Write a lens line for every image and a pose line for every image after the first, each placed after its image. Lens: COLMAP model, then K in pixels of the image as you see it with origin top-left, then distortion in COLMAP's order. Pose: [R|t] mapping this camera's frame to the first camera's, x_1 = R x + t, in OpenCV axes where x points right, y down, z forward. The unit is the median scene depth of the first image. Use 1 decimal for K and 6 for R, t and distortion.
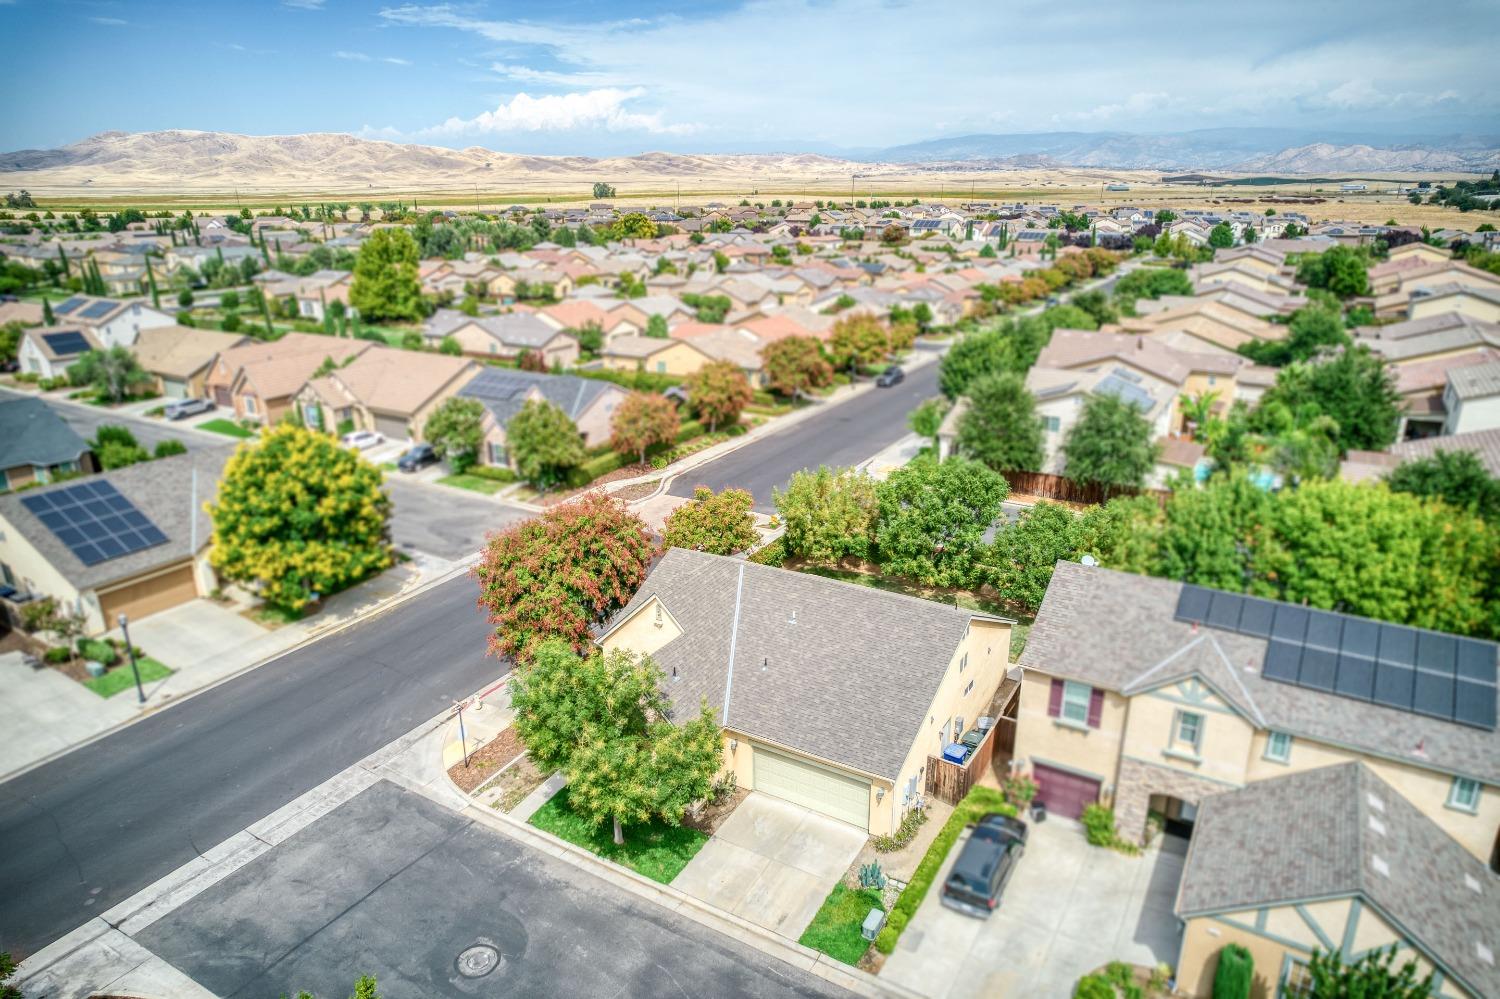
lens RADIAL K [[957.6, 0, 752.8], [0, 957.6, 507.1], [0, 0, 1]] dist [-0.076348, 0.088334]
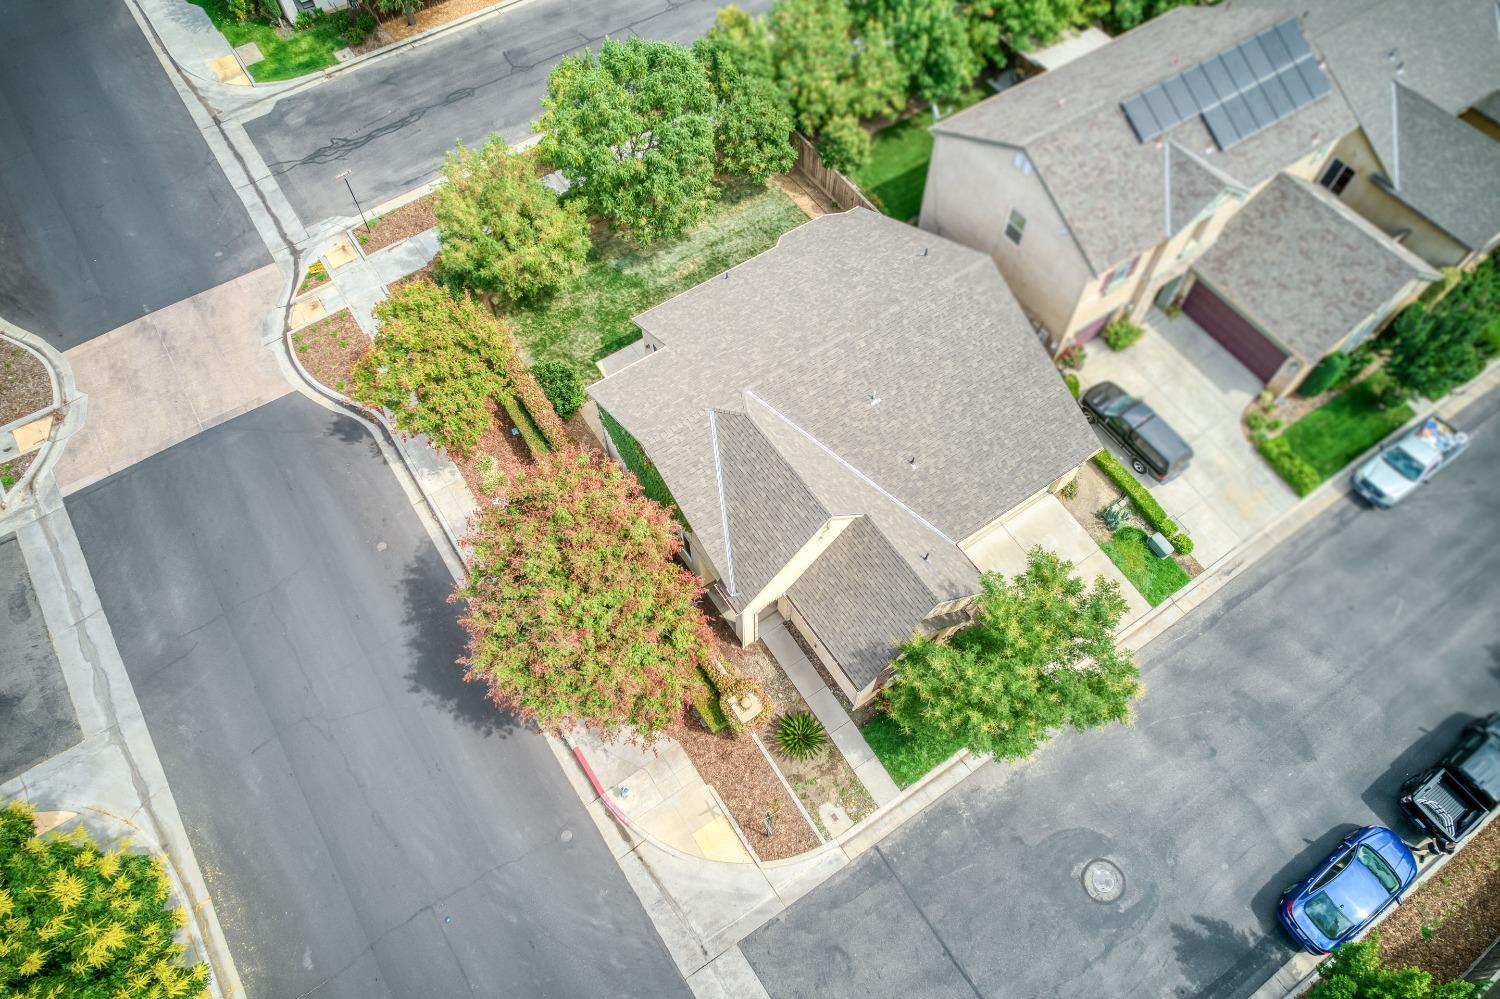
lens RADIAL K [[957.6, 0, 752.8], [0, 957.6, 507.1], [0, 0, 1]] dist [-0.076348, 0.088334]
pose [[0.423932, -0.787120, 0.448022, -0.493824], [0.294488, 0.587589, 0.753668, -0.531138], [-0.856480, -0.187567, 0.480896, 0.761257]]
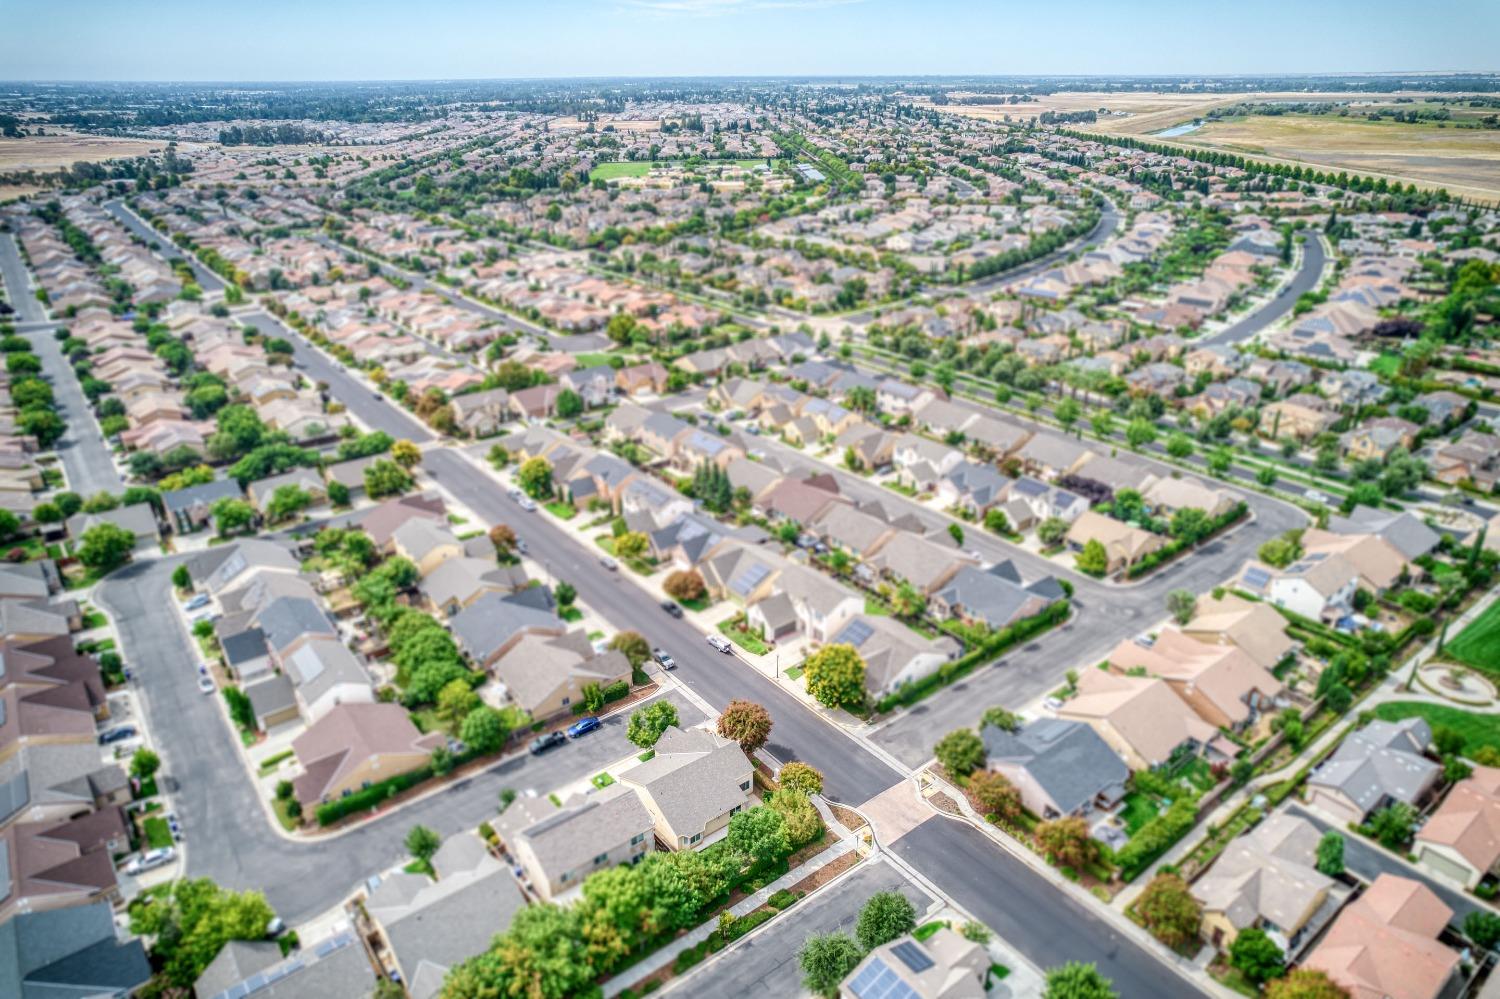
lens RADIAL K [[957.6, 0, 752.8], [0, 957.6, 507.1], [0, 0, 1]] dist [-0.076348, 0.088334]
pose [[-0.359171, 0.397437, -0.844417, 2.594707], [-0.299434, 0.807884, 0.507605, -2.541183], [0.883932, 0.435164, -0.171163, 1.563537]]
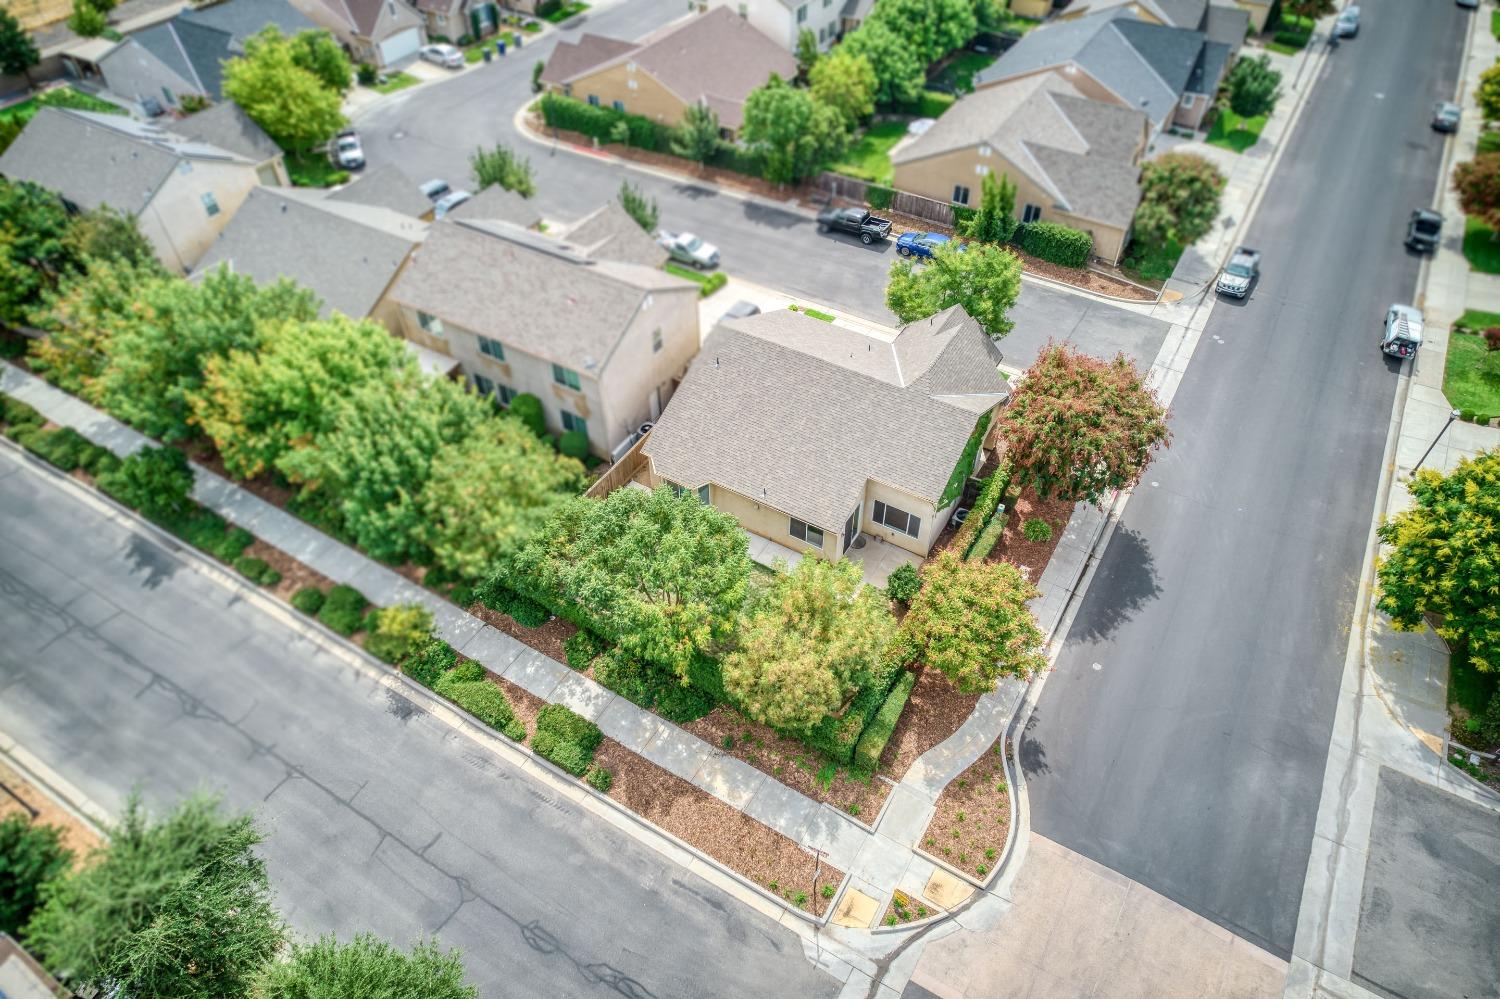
lens RADIAL K [[957.6, 0, 752.8], [0, 957.6, 507.1], [0, 0, 1]] dist [-0.076348, 0.088334]
pose [[-0.999923, 0.009901, 0.007530, 0.182420], [0.011045, 0.428111, 0.903659, -1.026048], [0.005724, 0.903672, -0.428187, 1.911308]]
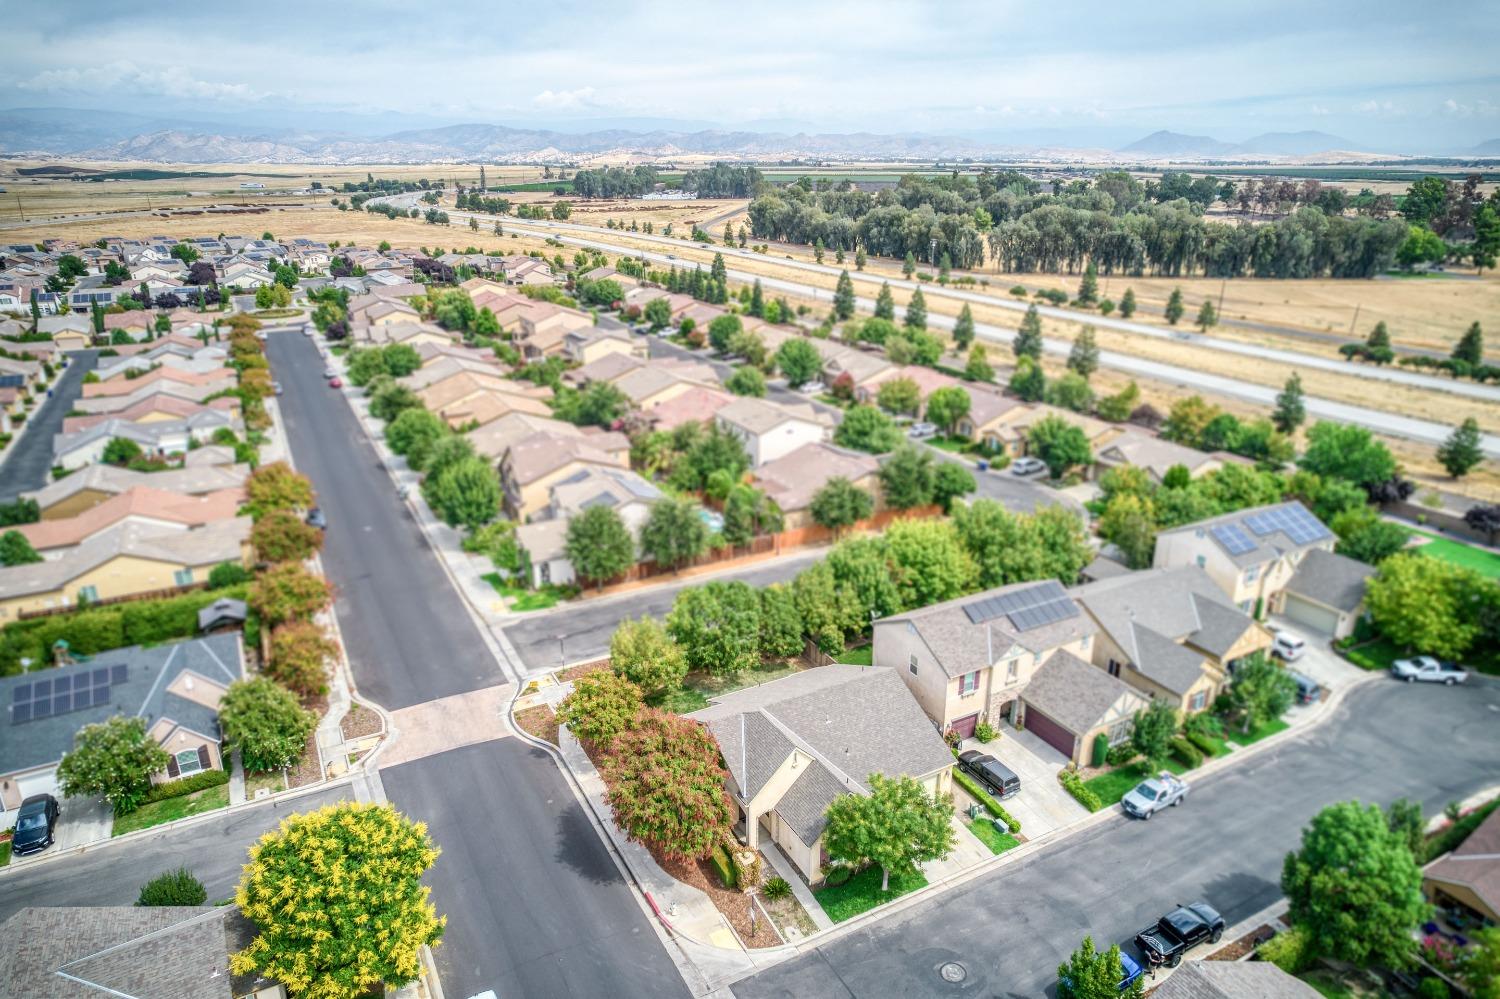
lens RADIAL K [[957.6, 0, 752.8], [0, 957.6, 507.1], [0, 0, 1]] dist [-0.076348, 0.088334]
pose [[0.508895, -0.291192, 0.810082, -1.329347], [0.280957, 0.945701, 0.163444, -0.564417], [-0.813688, 0.144422, 0.563075, 0.189329]]
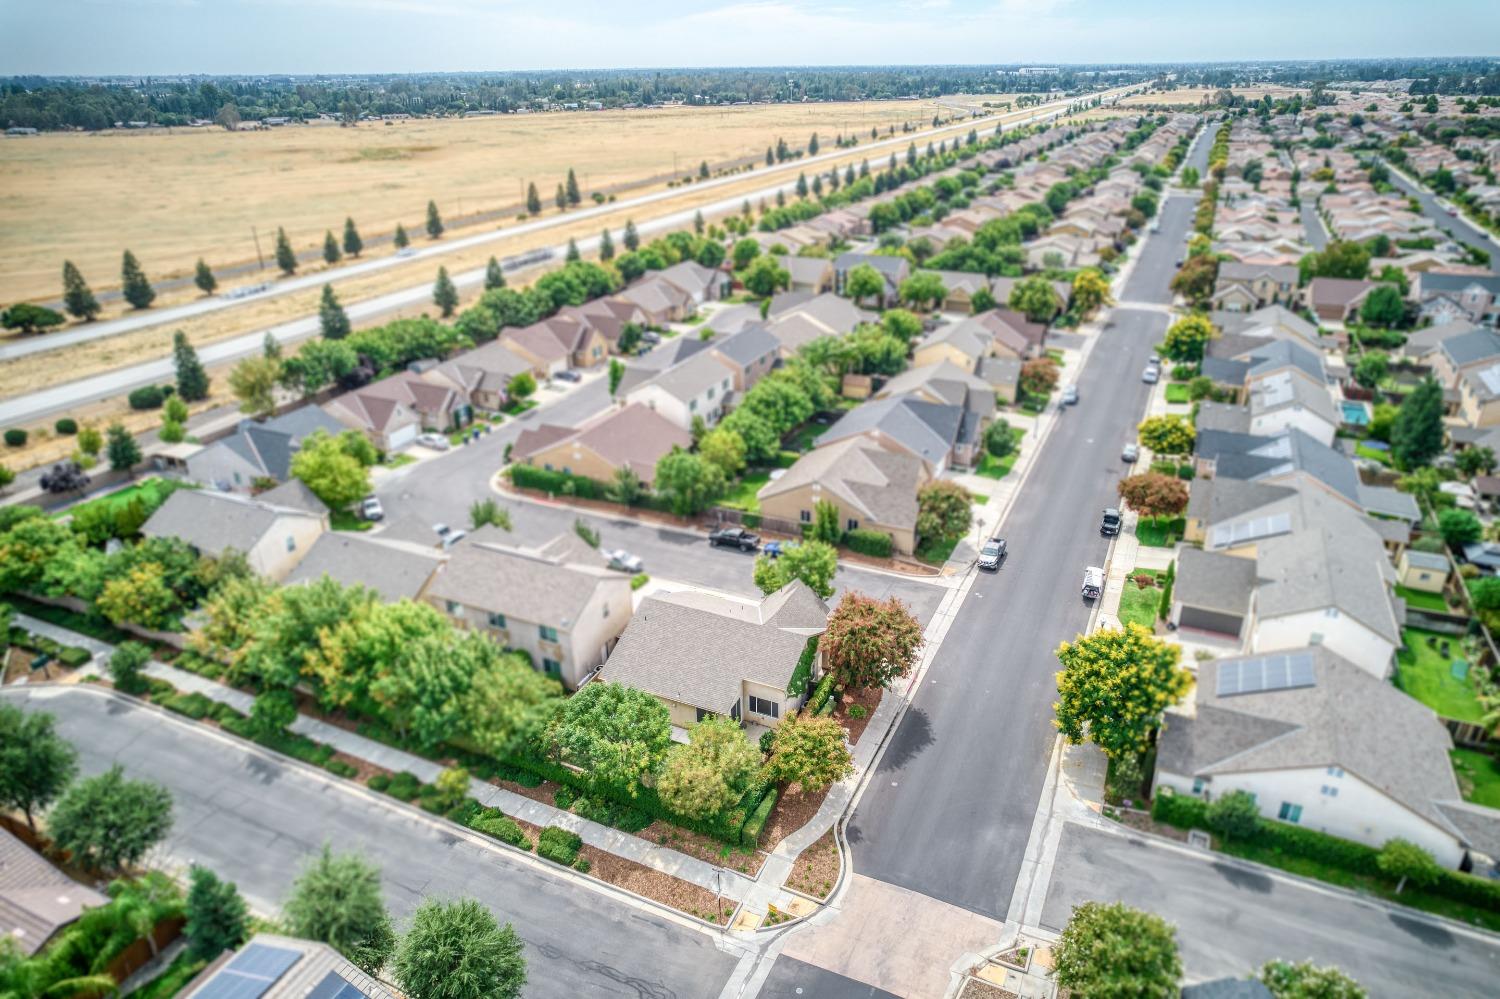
lens RADIAL K [[957.6, 0, 752.8], [0, 957.6, 507.1], [0, 0, 1]] dist [-0.076348, 0.088334]
pose [[-0.994412, 0.059772, -0.087017, 0.172713], [-0.018034, 0.715974, 0.697894, -1.568296], [0.104016, 0.695564, -0.710895, 2.517551]]
